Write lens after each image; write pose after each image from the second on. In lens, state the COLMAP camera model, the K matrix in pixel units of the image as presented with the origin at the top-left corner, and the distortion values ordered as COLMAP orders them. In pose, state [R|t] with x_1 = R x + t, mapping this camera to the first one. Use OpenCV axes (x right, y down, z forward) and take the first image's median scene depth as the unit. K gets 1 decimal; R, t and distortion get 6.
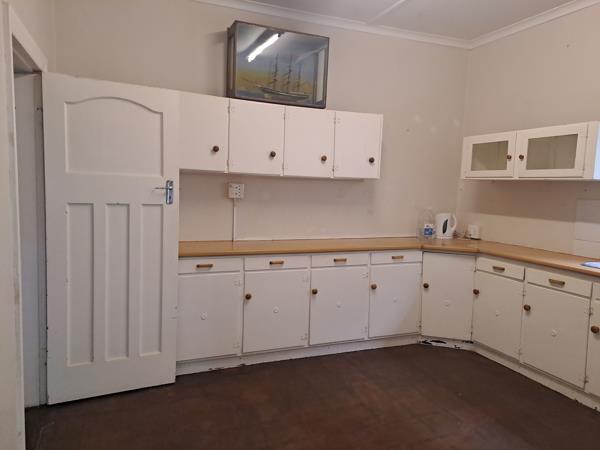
lens RADIAL K [[414.0, 0, 300.0], [0, 414.0, 225.0], [0, 0, 1]] dist [-0.002025, -0.002006]
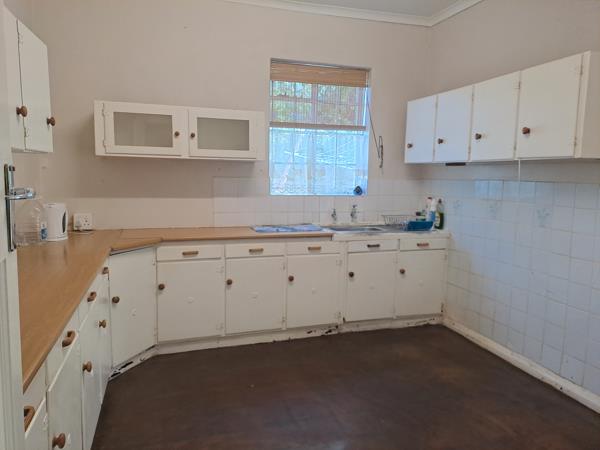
lens RADIAL K [[434.3, 0, 300.0], [0, 434.3, 225.0], [0, 0, 1]] dist [0.005874, 0.000670]
pose [[0.068791, -0.143177, 0.987304, -0.473487], [0.076839, 0.987468, 0.137847, -0.076419], [-0.994668, 0.066381, 0.078930, 0.673117]]
